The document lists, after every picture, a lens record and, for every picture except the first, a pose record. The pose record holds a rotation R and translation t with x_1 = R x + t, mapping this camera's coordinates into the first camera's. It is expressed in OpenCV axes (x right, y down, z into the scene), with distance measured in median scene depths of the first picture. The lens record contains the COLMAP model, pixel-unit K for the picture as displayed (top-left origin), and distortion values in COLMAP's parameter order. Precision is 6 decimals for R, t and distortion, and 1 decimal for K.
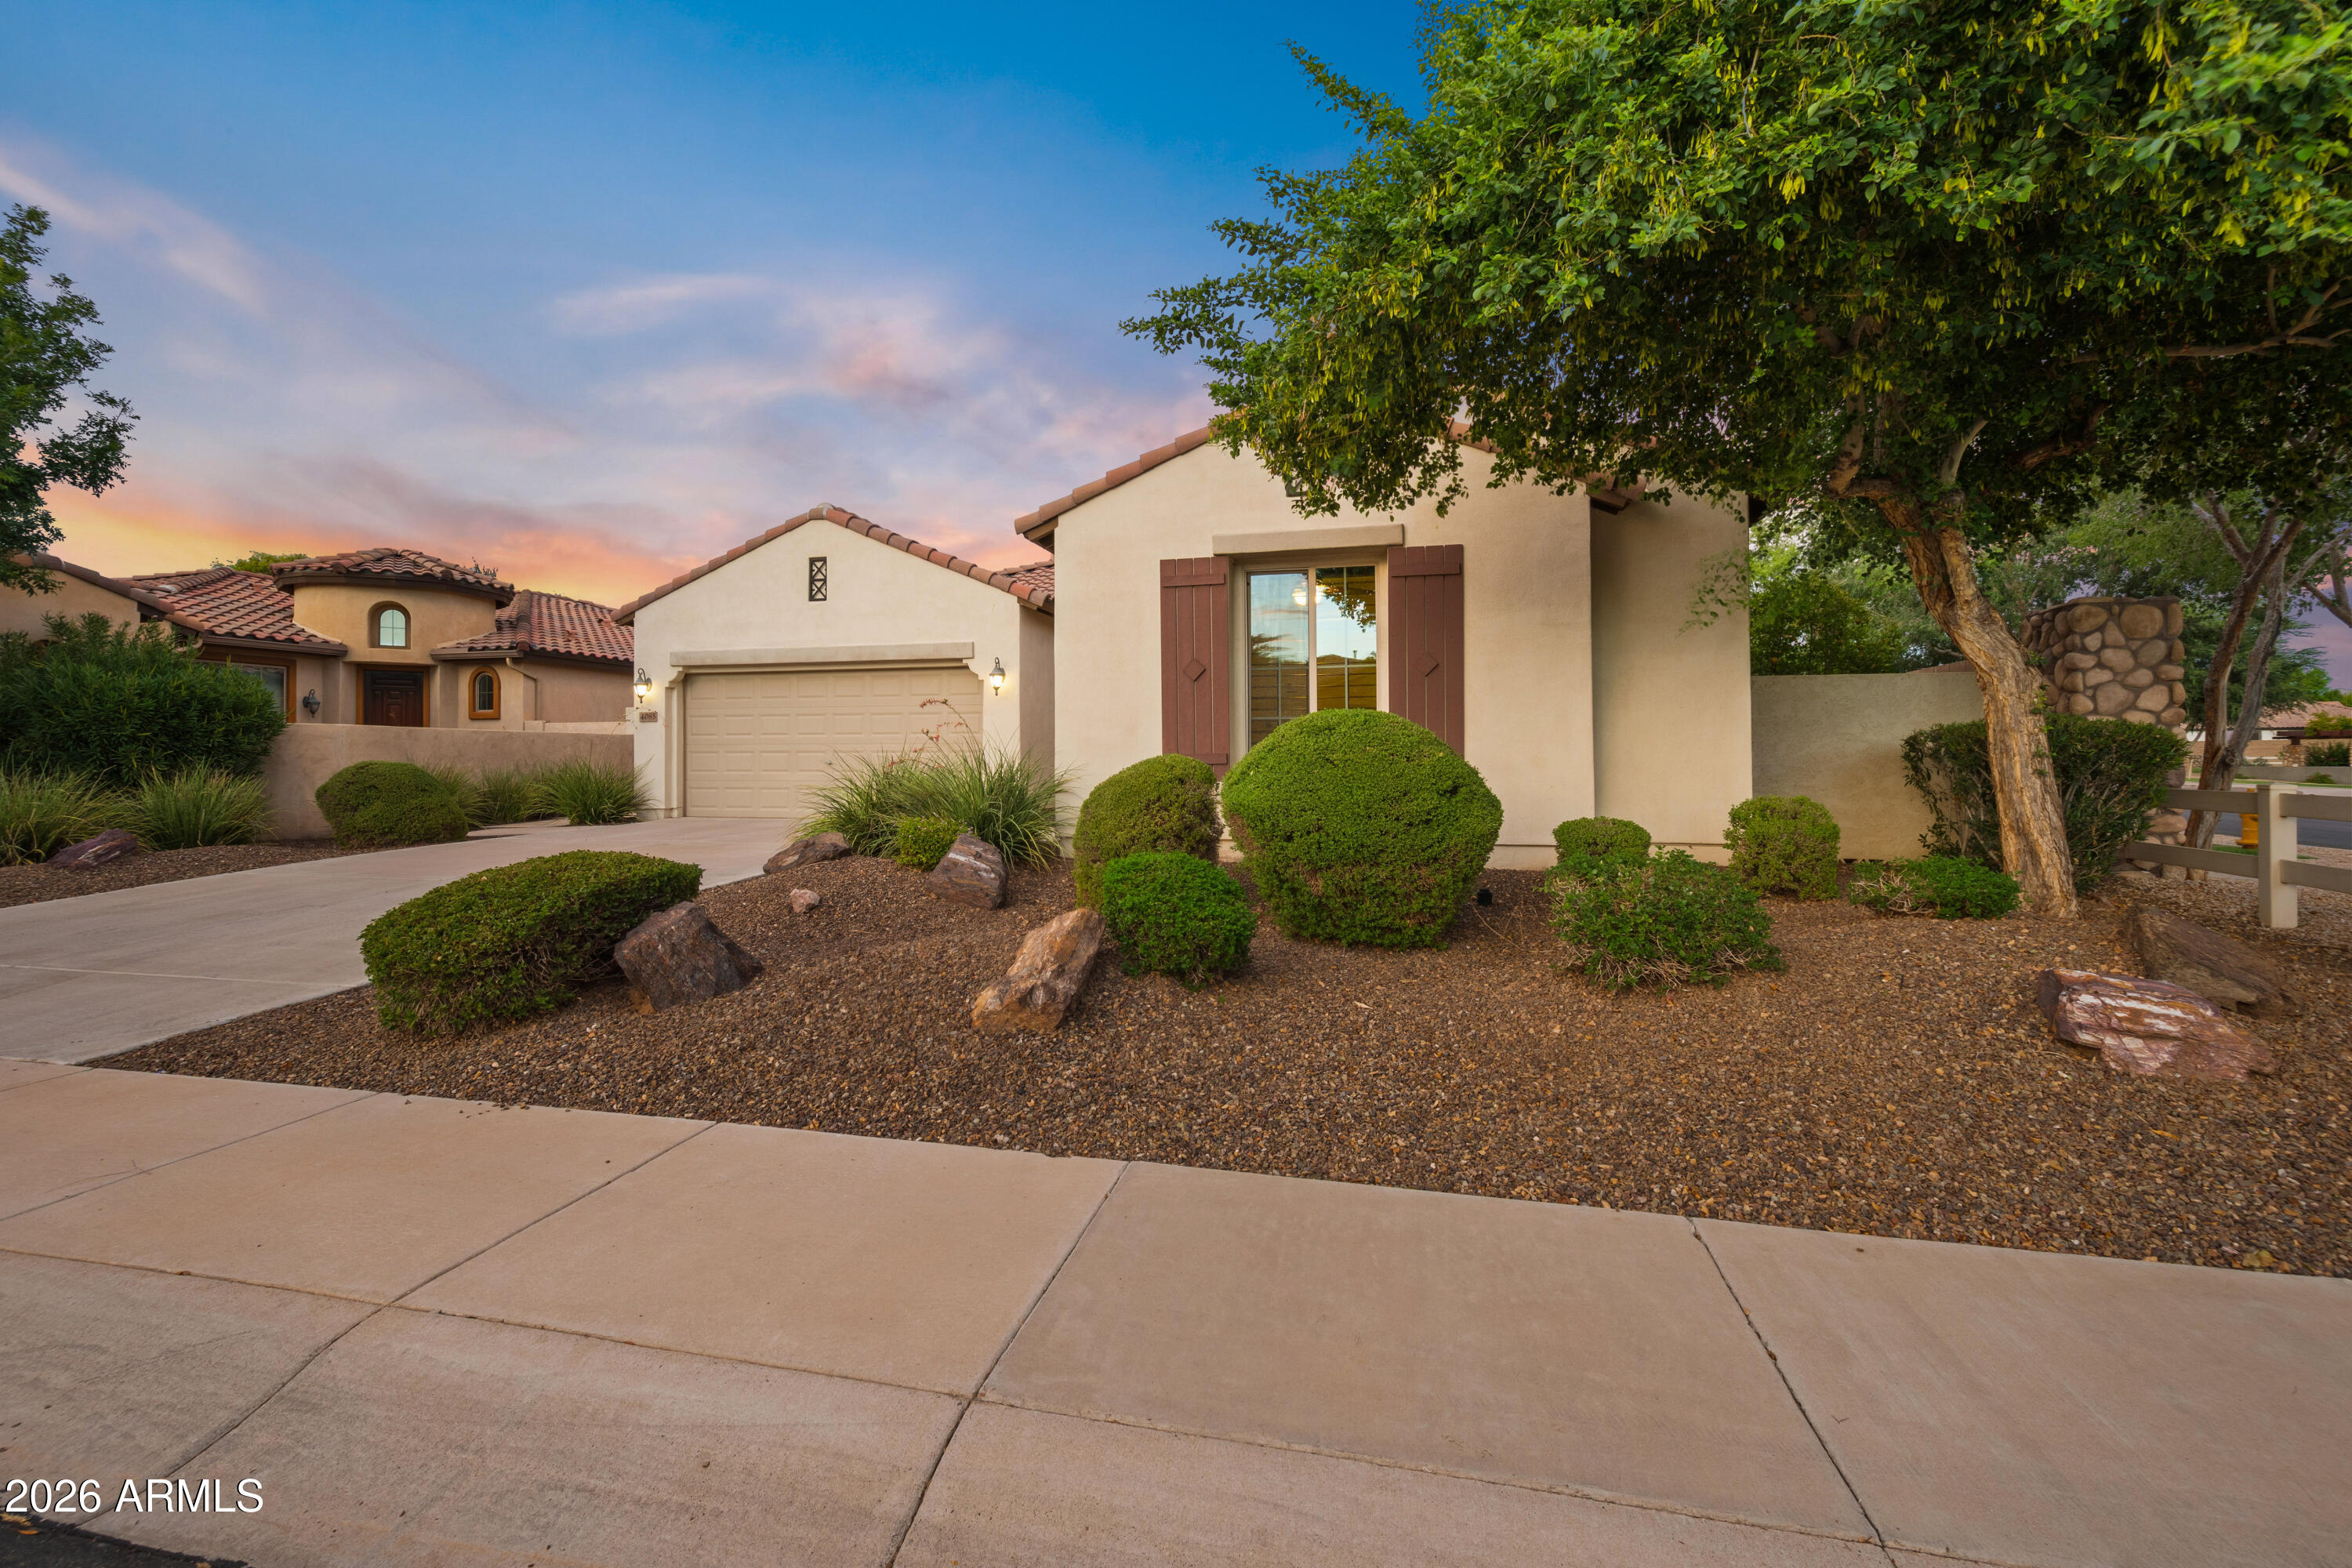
lens RADIAL K [[1028.2, 0, 1164.5], [0, 1028.2, 749.3], [0, 0, 1]] dist [0.005703, -0.000703]
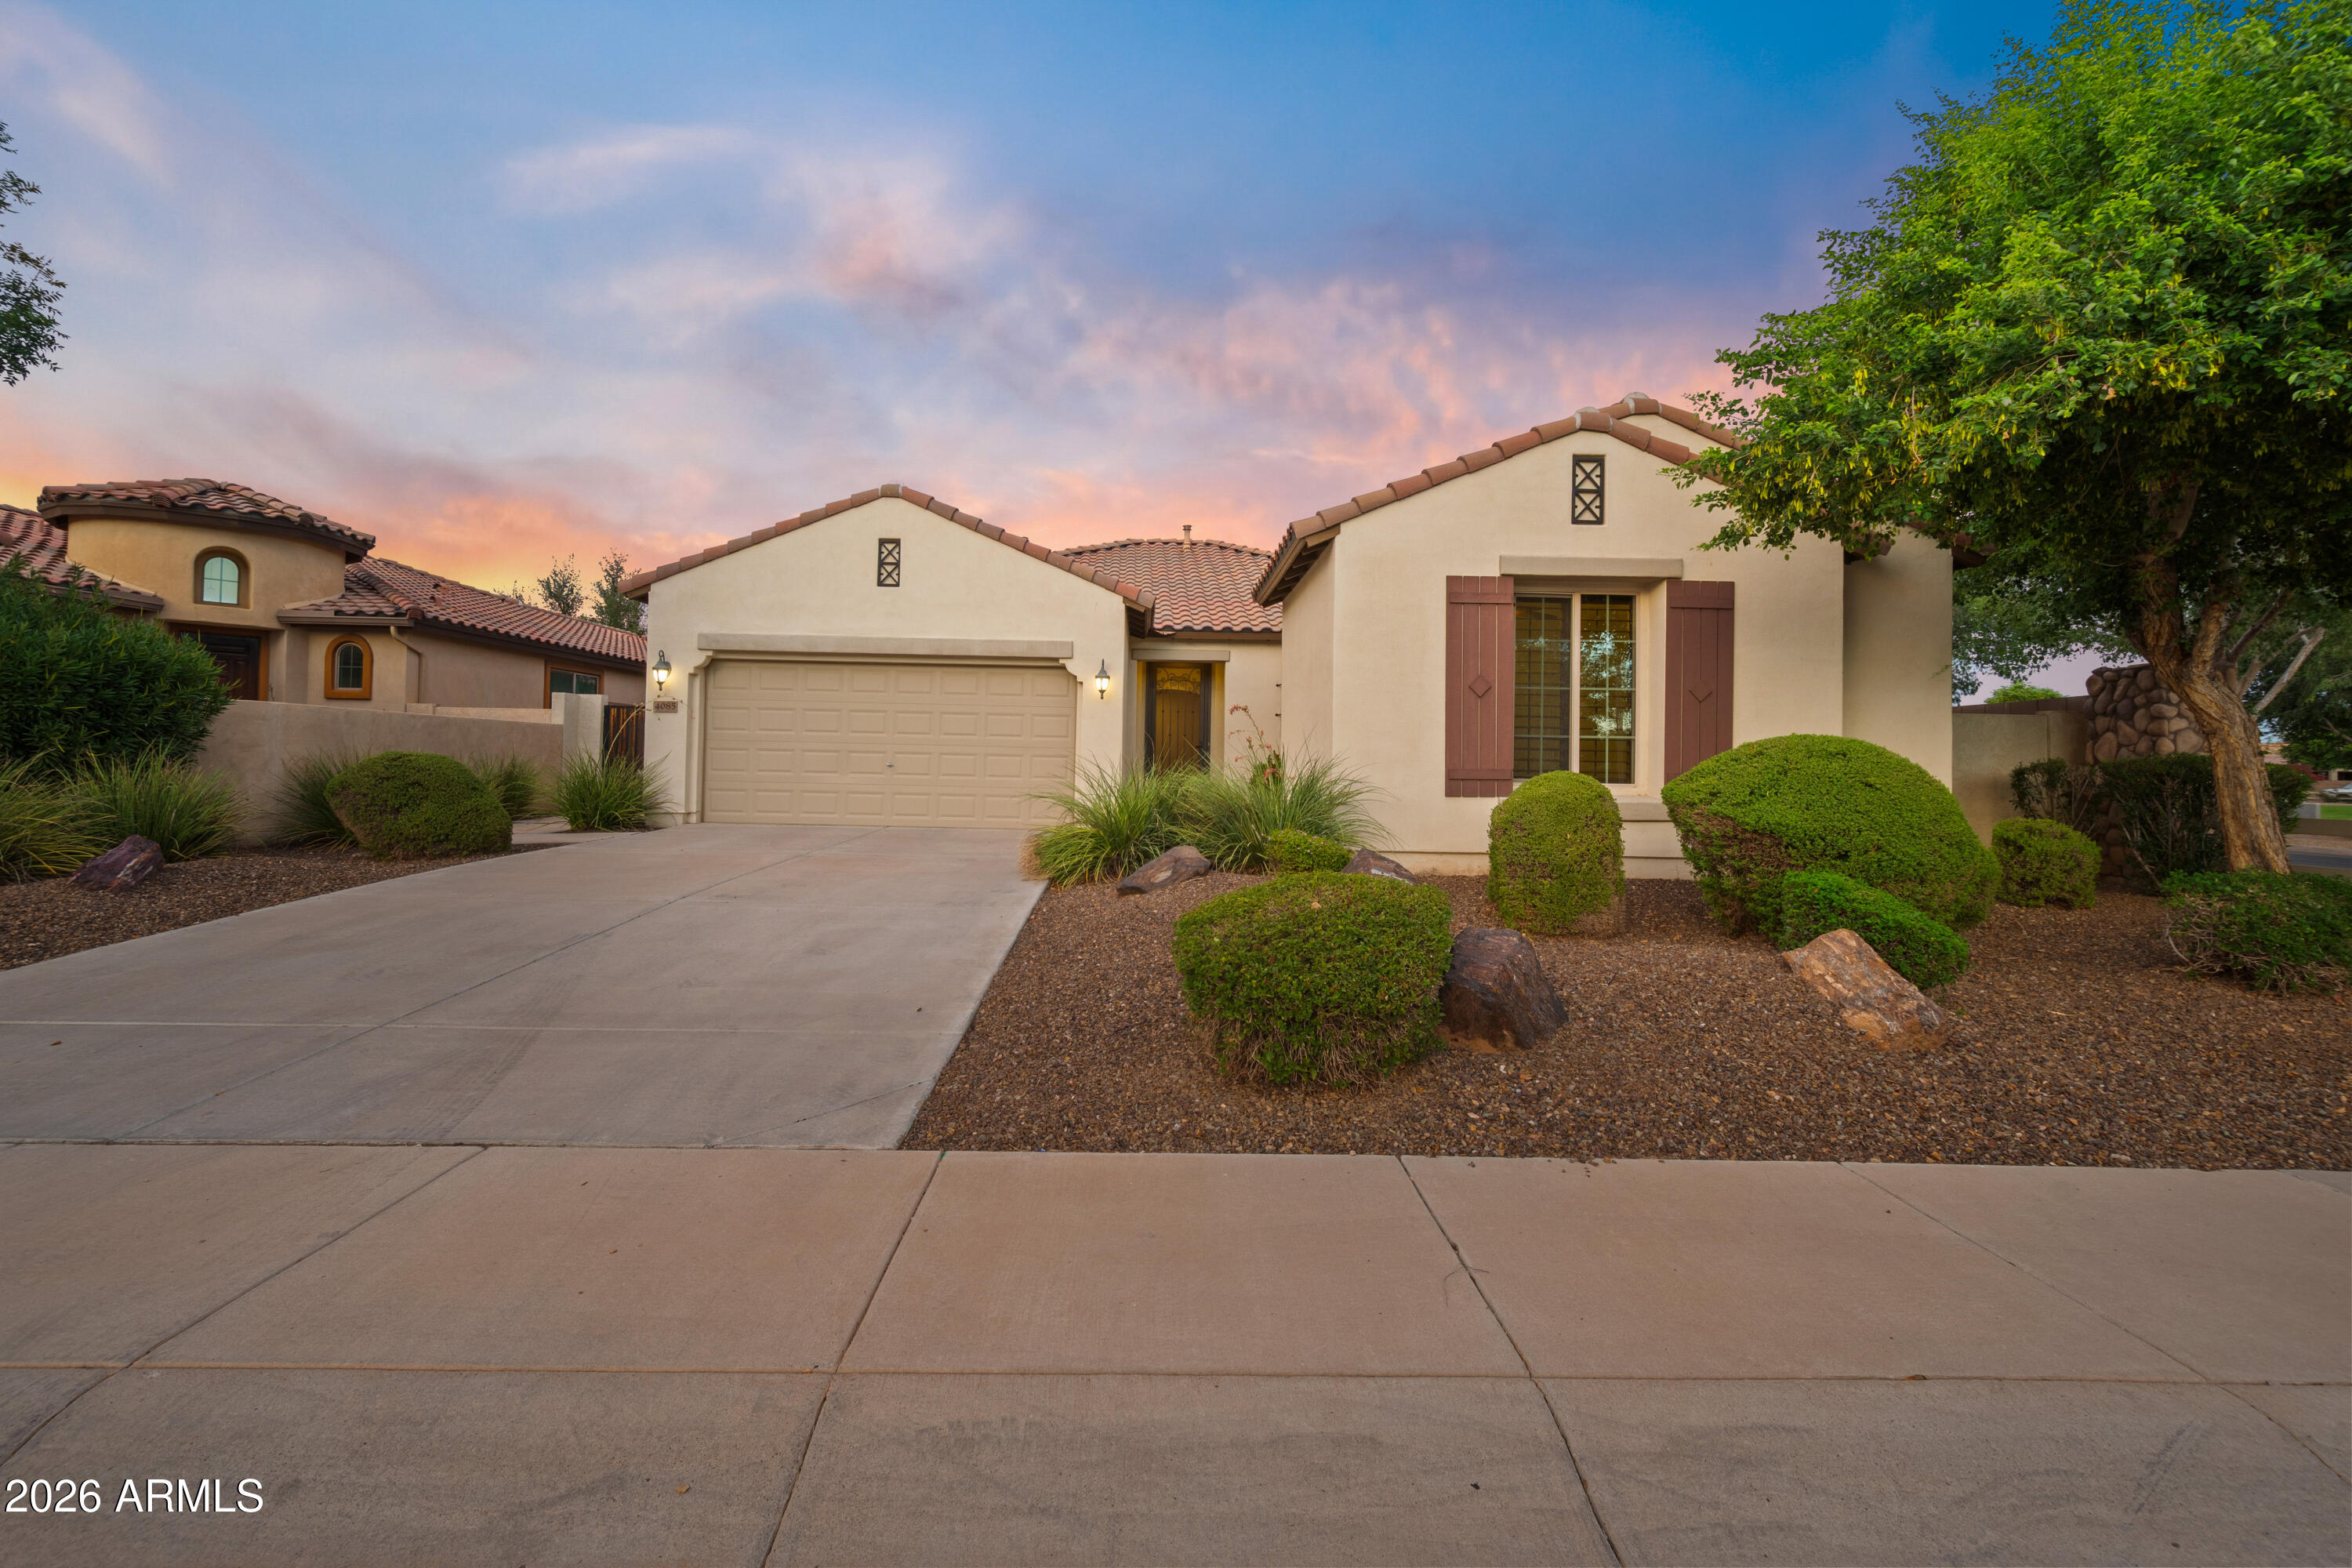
lens RADIAL K [[1028.2, 0, 1164.5], [0, 1028.2, 749.3], [0, 0, 1]] dist [0.005703, -0.000703]
pose [[0.966963, 0.027166, 0.253463, -0.343132], [-0.025852, 0.999630, -0.008512, 0.001131], [-0.253601, 0.001678, 0.967308, 0.062142]]
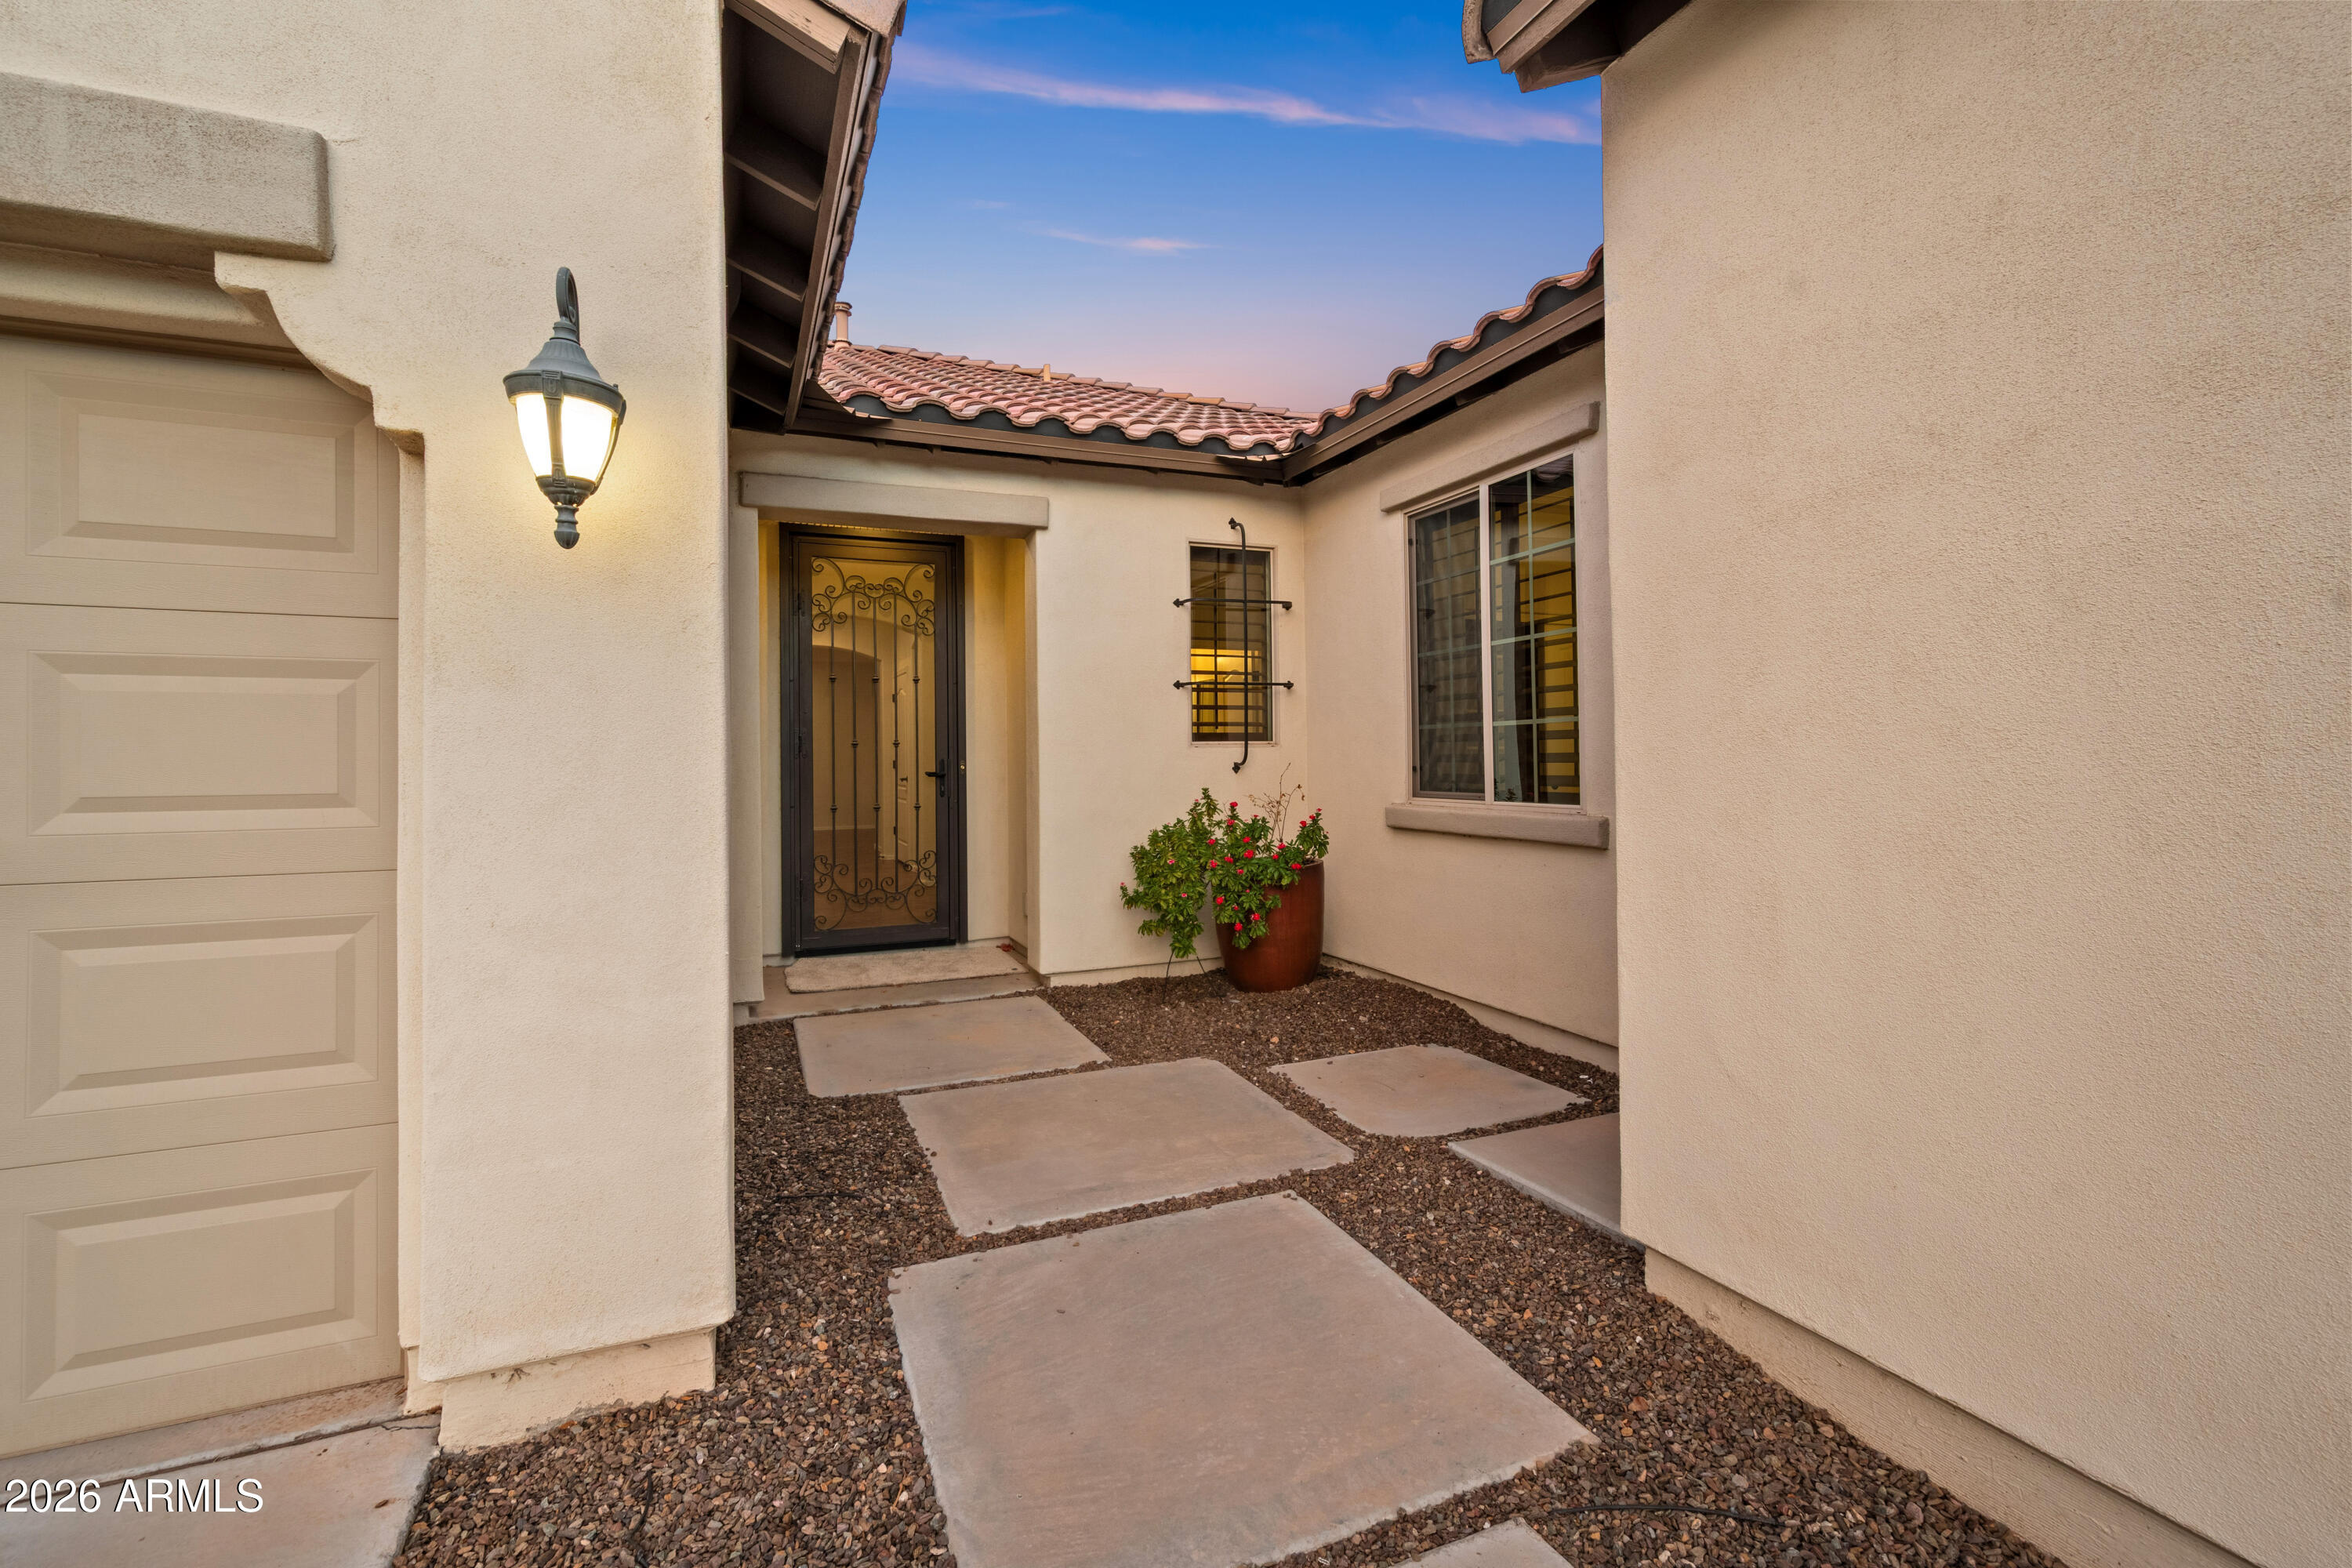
lens RADIAL K [[1028.2, 0, 1164.5], [0, 1028.2, 749.3], [0, 0, 1]] dist [0.005703, -0.000703]
pose [[0.807756, -0.003417, 0.589507, -0.177977], [0.007269, 0.999965, -0.004163, -0.020638], [-0.589472, 0.007648, 0.807752, 0.823215]]
